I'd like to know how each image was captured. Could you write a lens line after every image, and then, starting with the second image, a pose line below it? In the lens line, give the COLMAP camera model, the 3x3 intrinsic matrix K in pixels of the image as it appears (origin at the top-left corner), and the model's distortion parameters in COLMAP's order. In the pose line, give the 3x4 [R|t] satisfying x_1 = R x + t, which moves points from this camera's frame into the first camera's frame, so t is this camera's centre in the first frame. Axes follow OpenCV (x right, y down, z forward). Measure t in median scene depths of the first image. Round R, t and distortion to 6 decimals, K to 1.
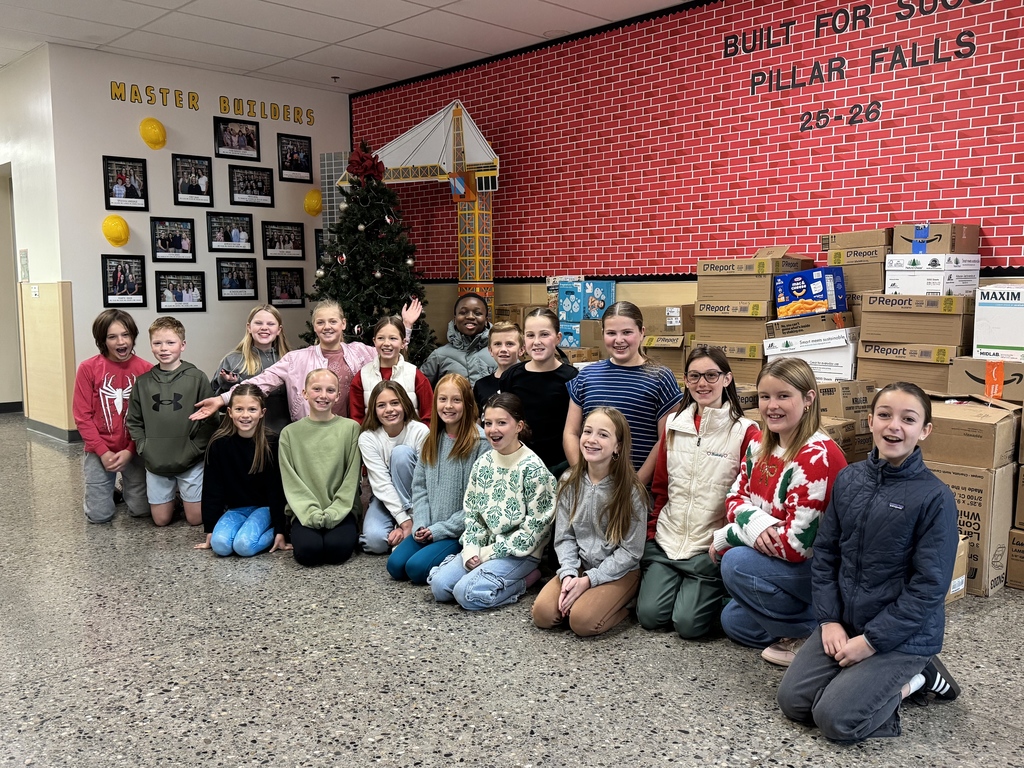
lens RADIAL K [[1028.6, 0, 506.1], [0, 1028.6, 388.8], [0, 0, 1]] dist [0.047812, 0.000000]
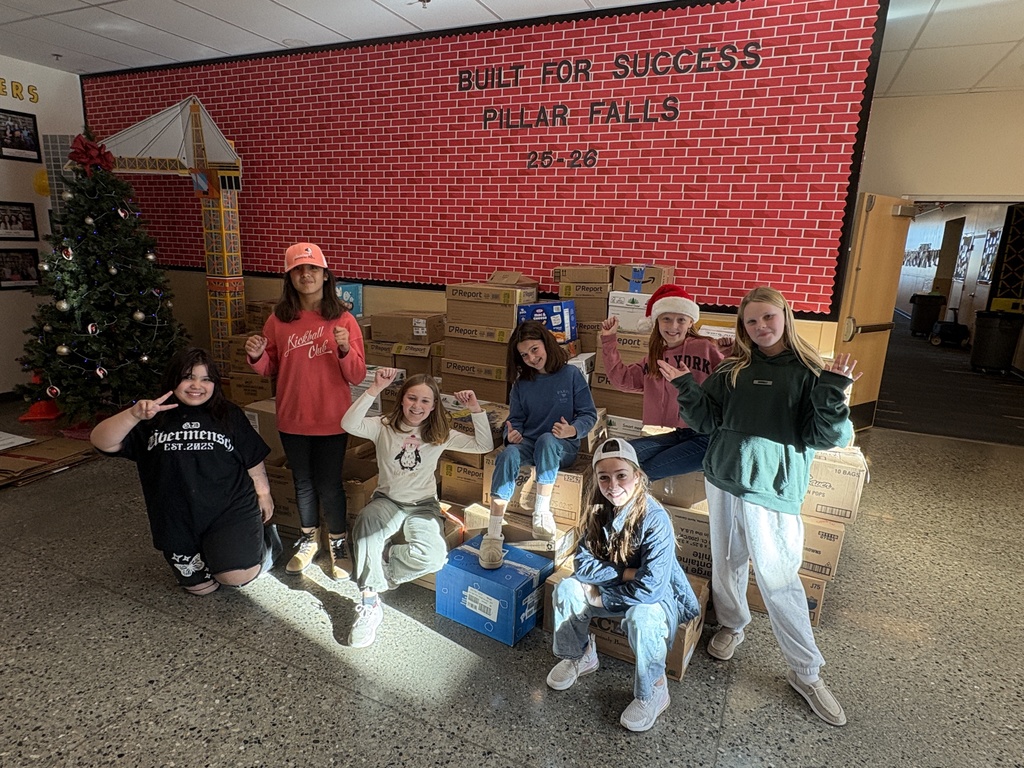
lens RADIAL K [[615.8, 0, 528.2], [0, 615.8, 378.1], [0, 0, 1]] dist [0.035790, -0.029511]
pose [[0.923522, -0.042523, 0.381180, 0.013437], [-0.008244, 0.991405, 0.130571, -0.103686], [-0.383456, -0.123728, 0.915234, 0.332914]]
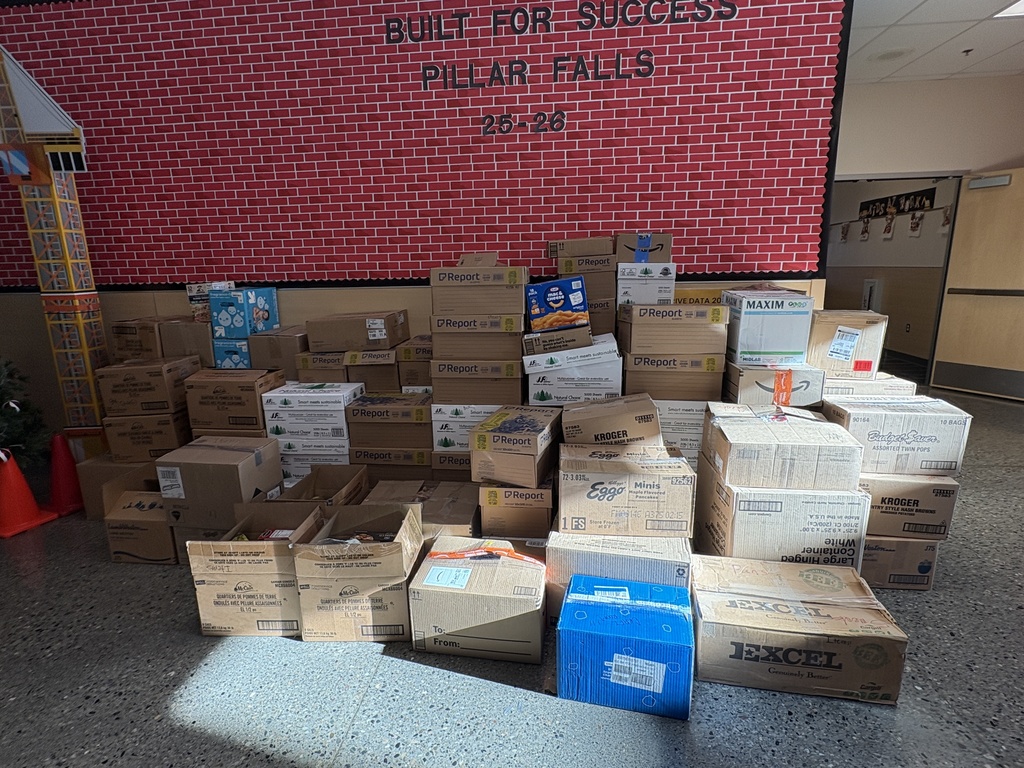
lens RADIAL K [[534.1, 0, 507.6], [0, 534.1, 381.2], [0, 0, 1]] dist [0.014506, -0.003416]
pose [[0.758012, -0.147412, 0.635364, -0.058266], [0.078107, 0.987631, 0.135957, -0.079855], [-0.647546, -0.053431, 0.760151, 0.560649]]
